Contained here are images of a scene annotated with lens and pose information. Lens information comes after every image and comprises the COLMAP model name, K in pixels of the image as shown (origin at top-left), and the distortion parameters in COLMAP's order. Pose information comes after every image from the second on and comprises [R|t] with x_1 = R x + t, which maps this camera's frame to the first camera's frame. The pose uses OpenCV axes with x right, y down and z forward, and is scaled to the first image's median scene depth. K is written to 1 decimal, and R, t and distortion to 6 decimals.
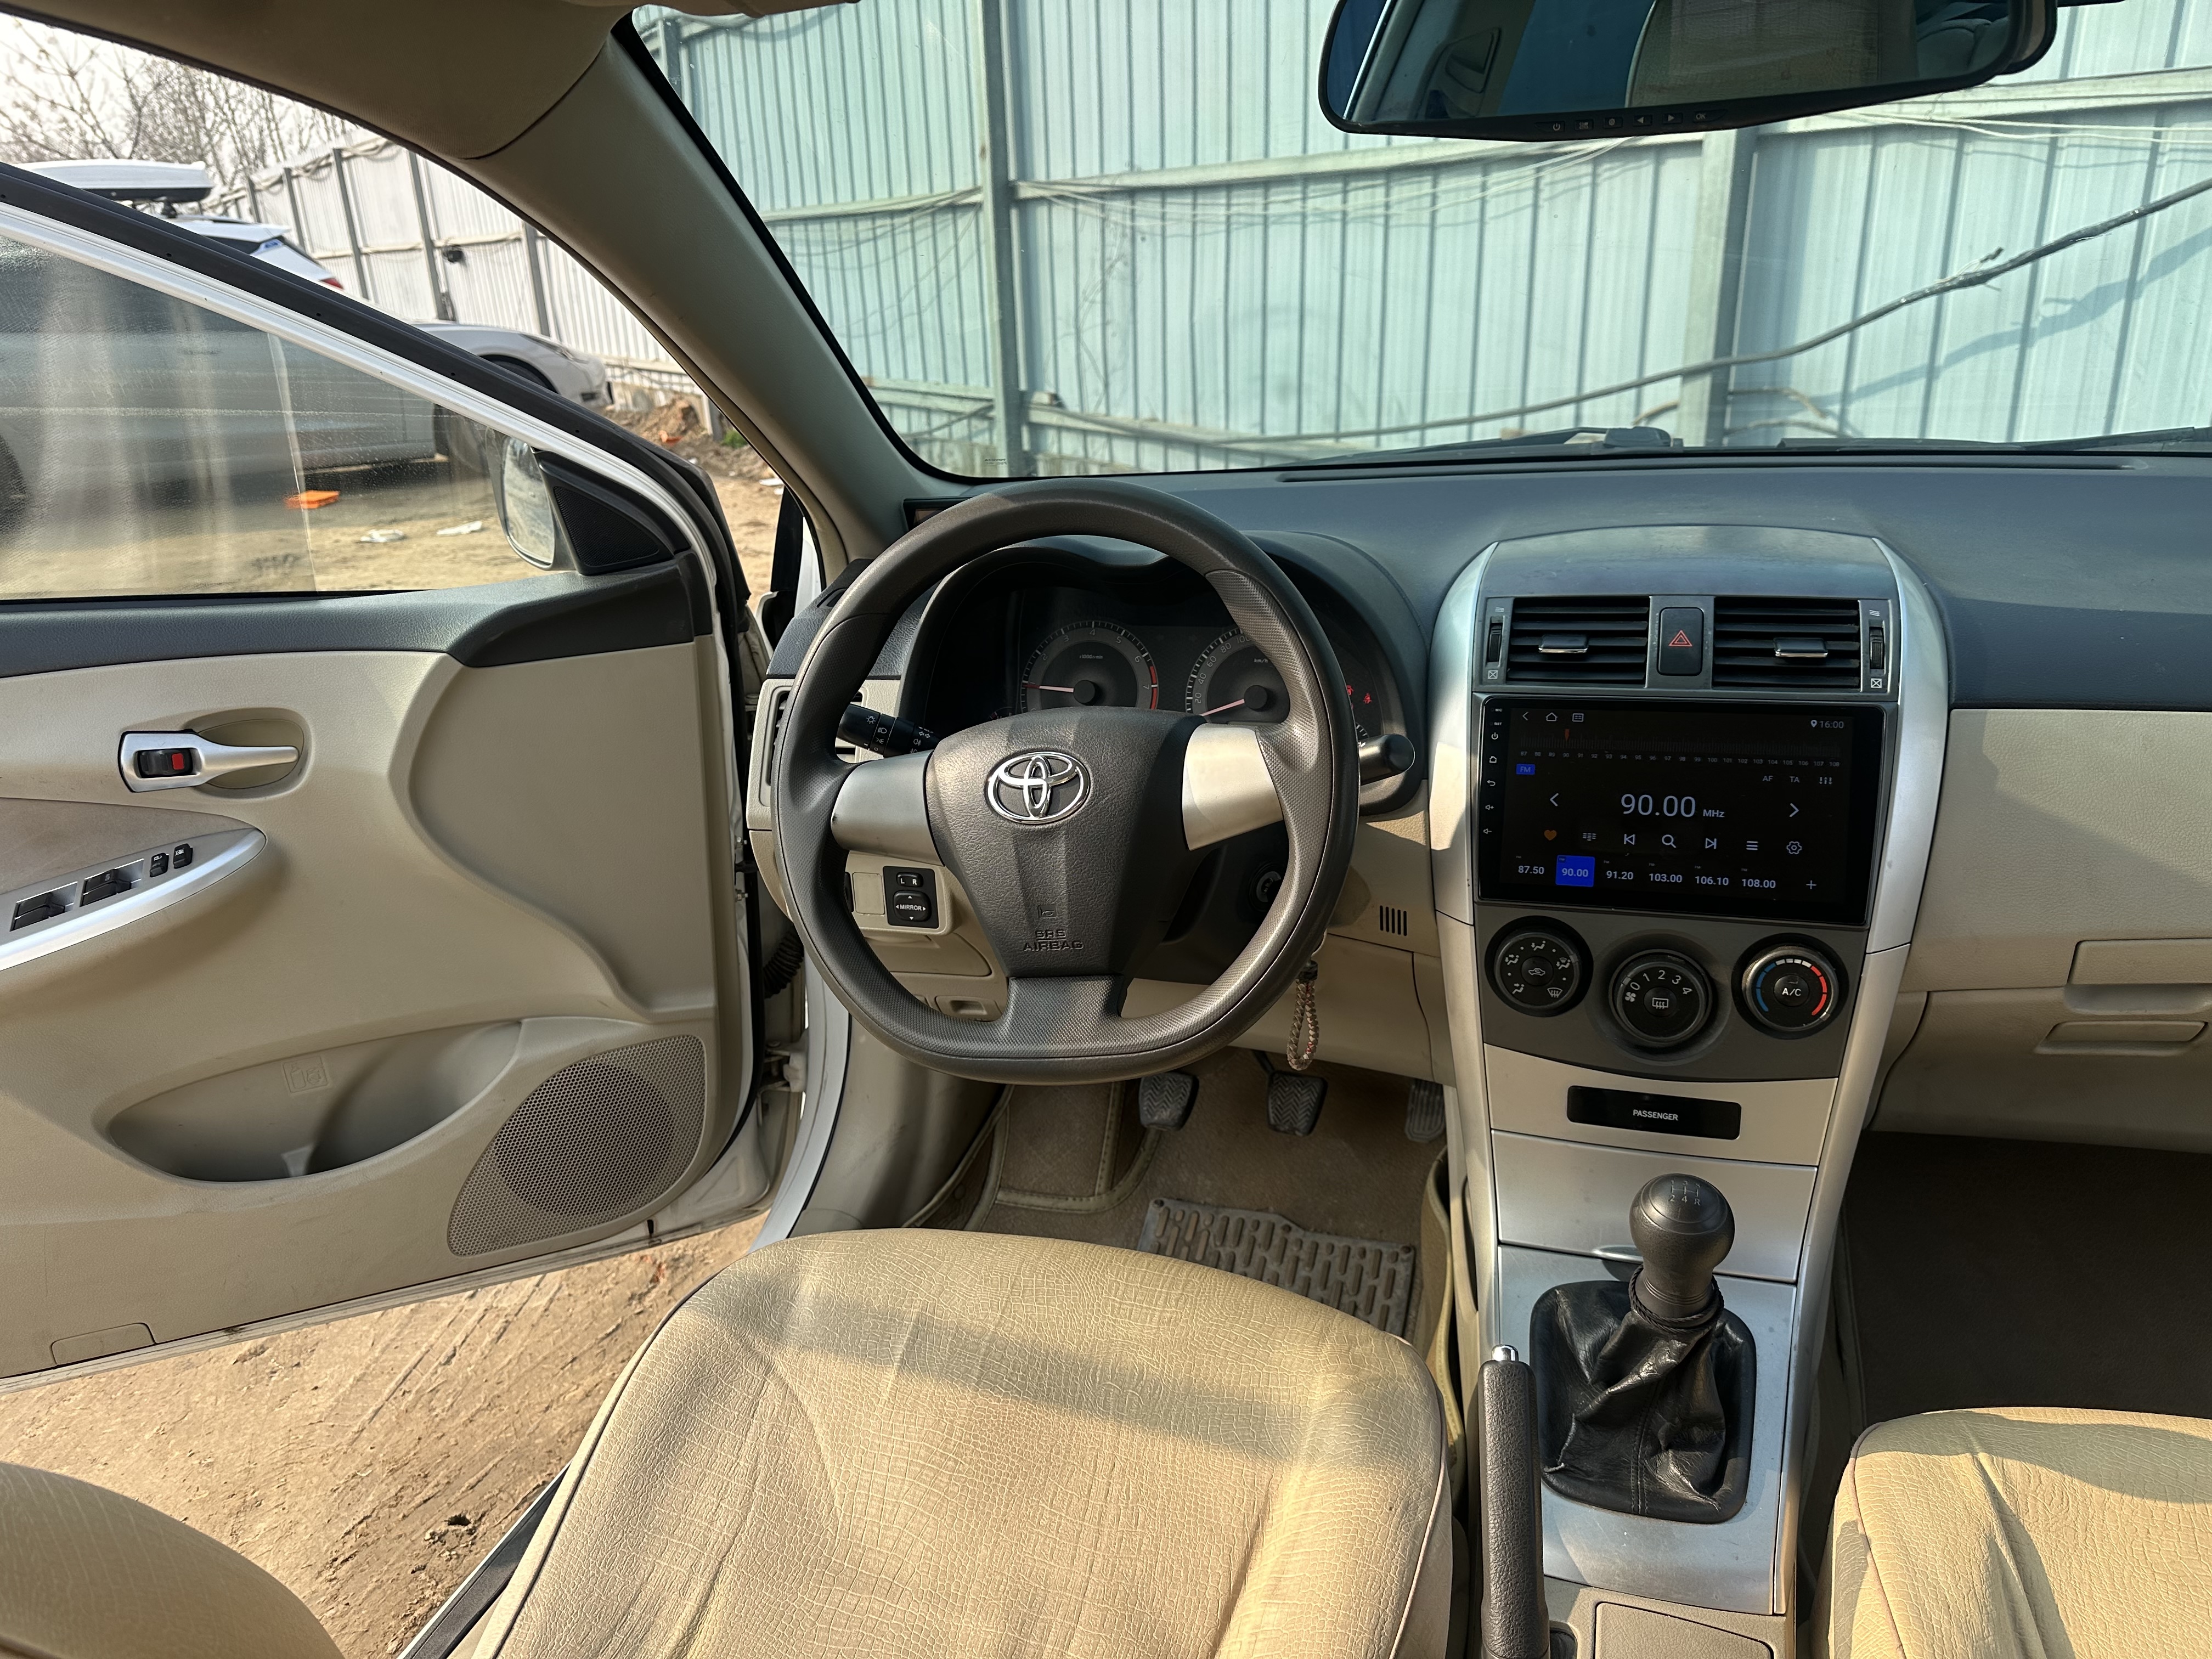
lens RADIAL K [[1600.6, 0, 1107.7], [0, 1600.6, 843.5], [0, 0, 1]] dist [-0.019419, 0.002868]
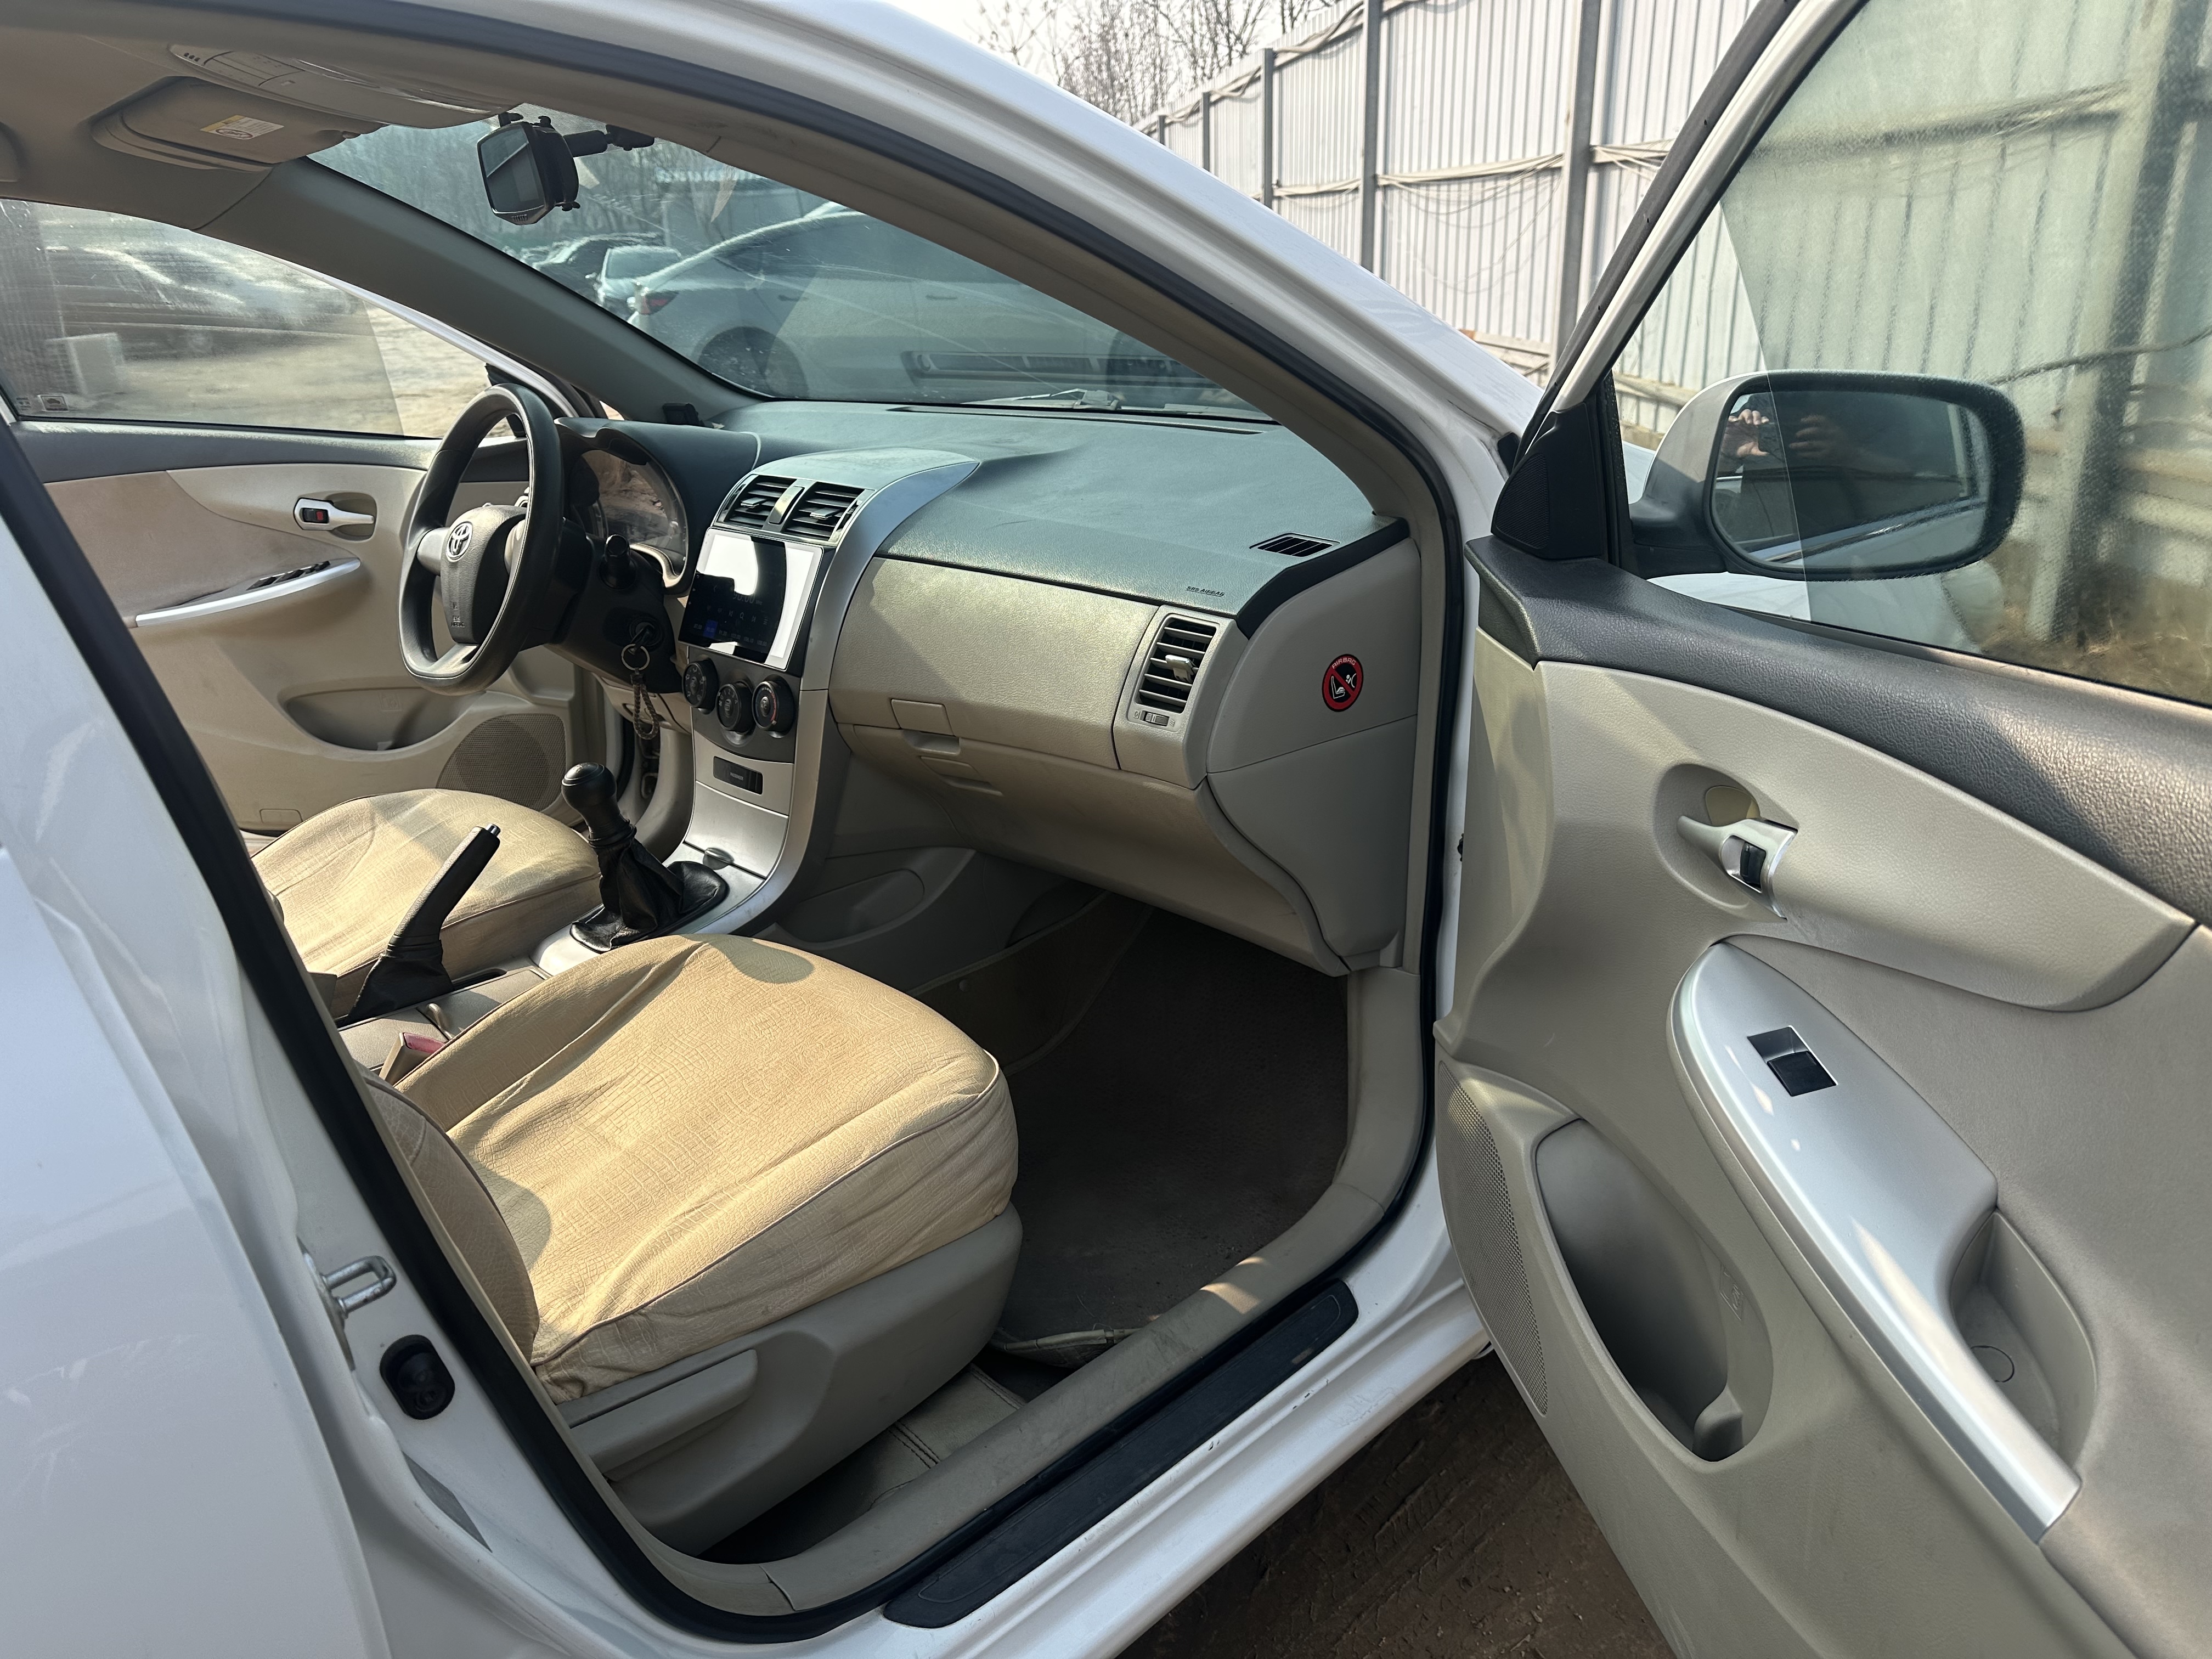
lens RADIAL K [[1600.6, 0, 1102.3], [0, 1600.6, 835.9], [0, 0, 1]] dist [-0.019419, 0.002868]
pose [[0.868565, 0.183626, -0.460300, 0.233272], [-0.170993, 0.982824, 0.069418, 0.006703], [0.465140, 0.018415, 0.885045, -0.053433]]
